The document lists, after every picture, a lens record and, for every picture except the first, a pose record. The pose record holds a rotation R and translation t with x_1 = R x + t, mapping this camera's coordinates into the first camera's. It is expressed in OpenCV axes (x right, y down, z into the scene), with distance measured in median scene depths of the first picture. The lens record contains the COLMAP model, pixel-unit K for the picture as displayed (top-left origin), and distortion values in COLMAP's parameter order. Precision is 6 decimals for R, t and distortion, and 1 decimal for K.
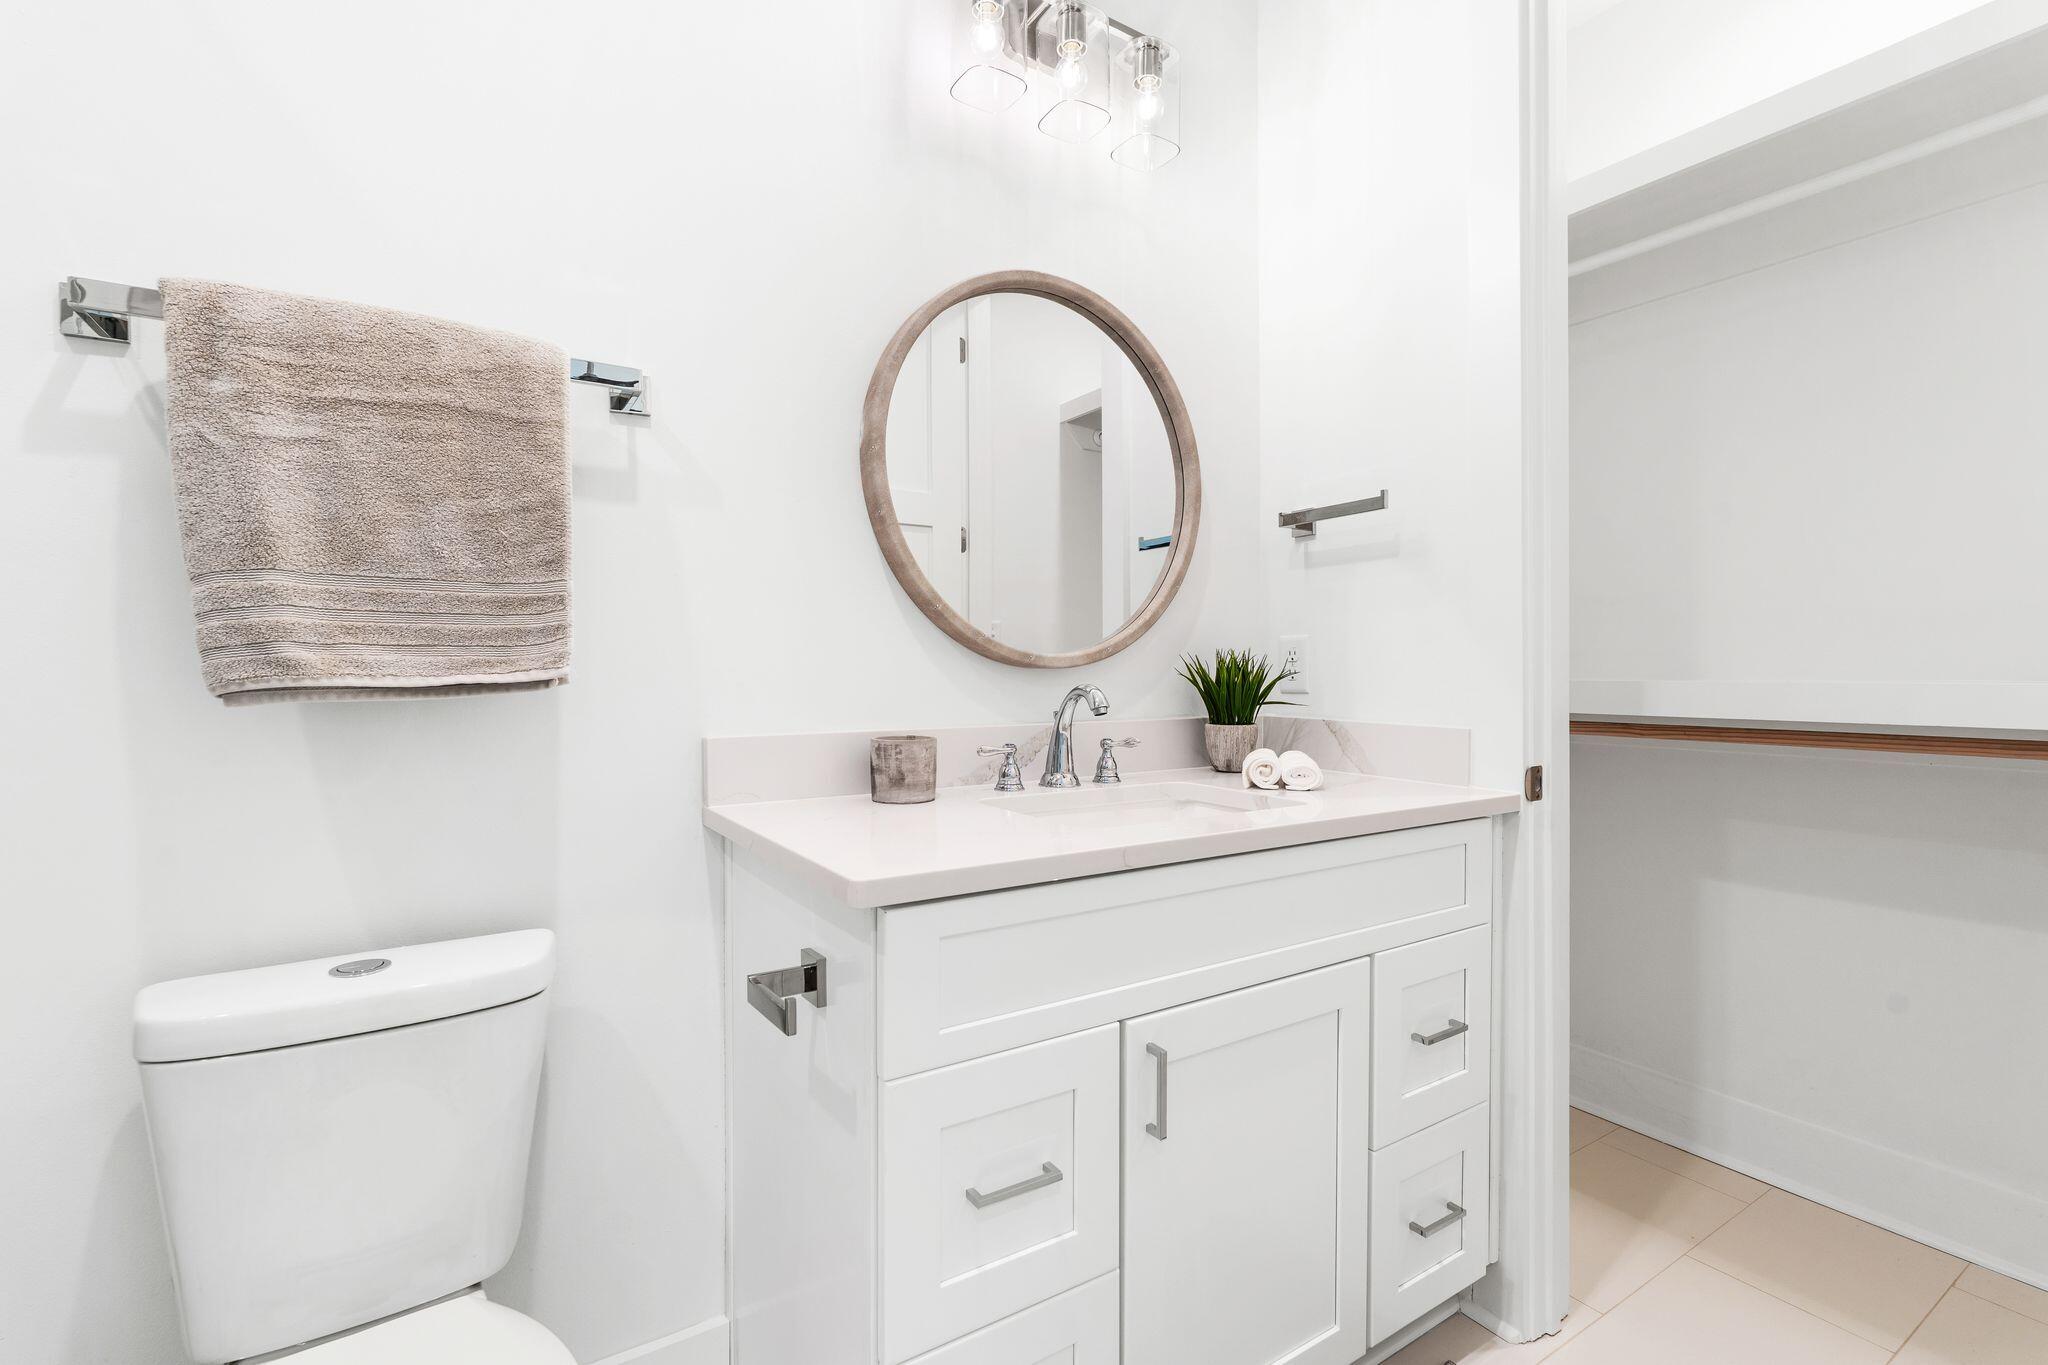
lens RADIAL K [[898.6, 0, 1027.8], [0, 898.6, 681.5], [0, 0, 1]] dist [-0.000582, 0.000067]
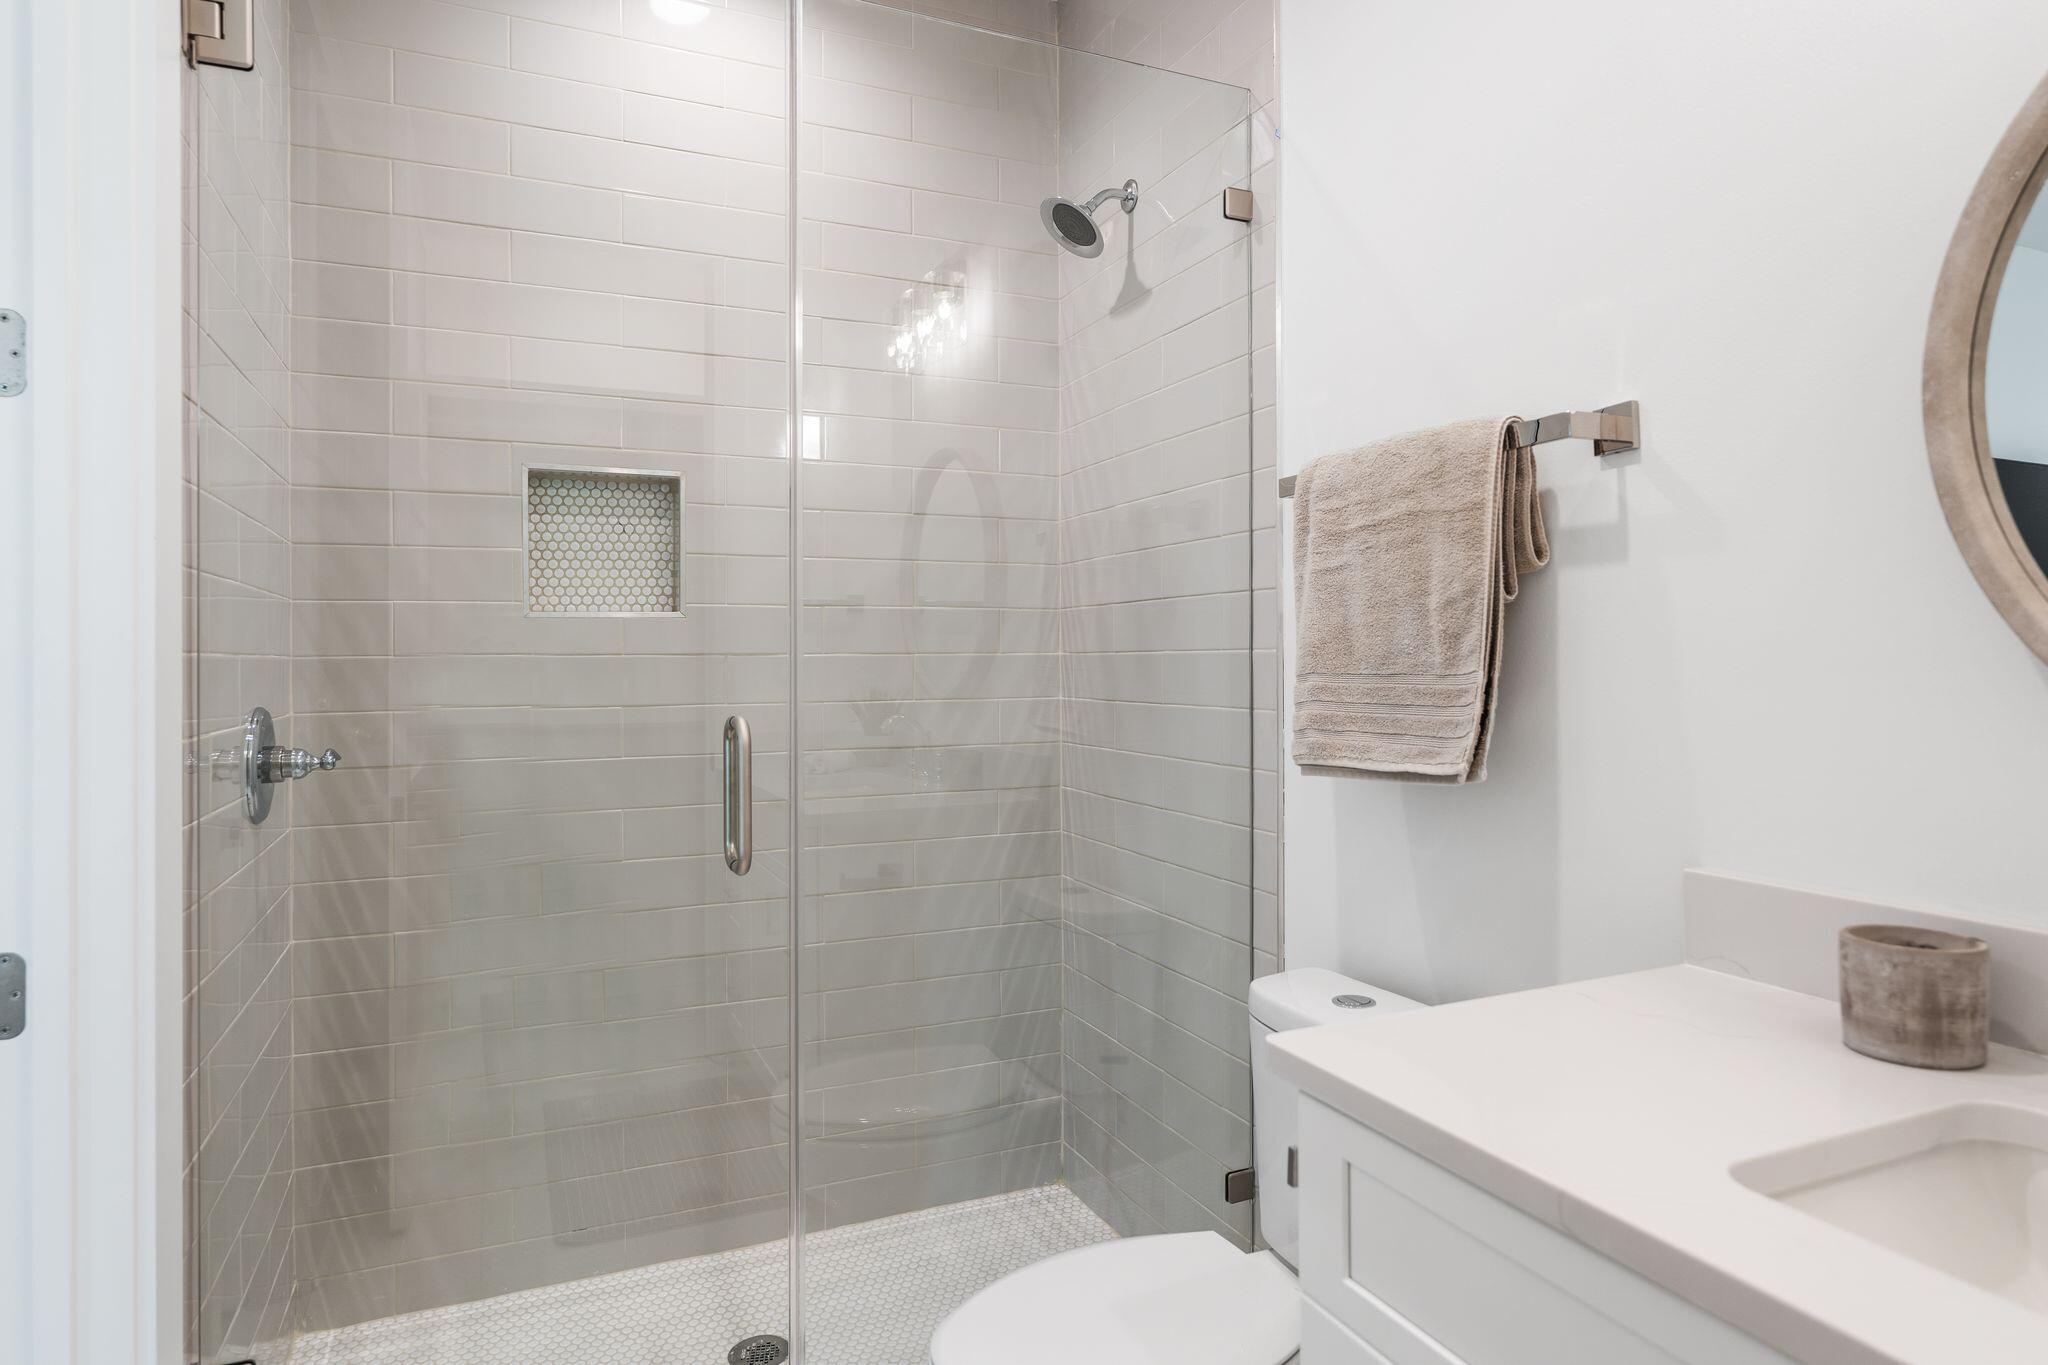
lens RADIAL K [[1166.5, 0, 1013.1], [0, 1166.5, 661.8], [0, 0, 1]] dist [-0.000106, 0.000138]
pose [[-0.163359, 0.006471, -0.986546, 0.809525], [-0.002460, 0.999973, 0.006966, -0.133736], [0.986564, 0.003564, -0.163338, 0.736793]]
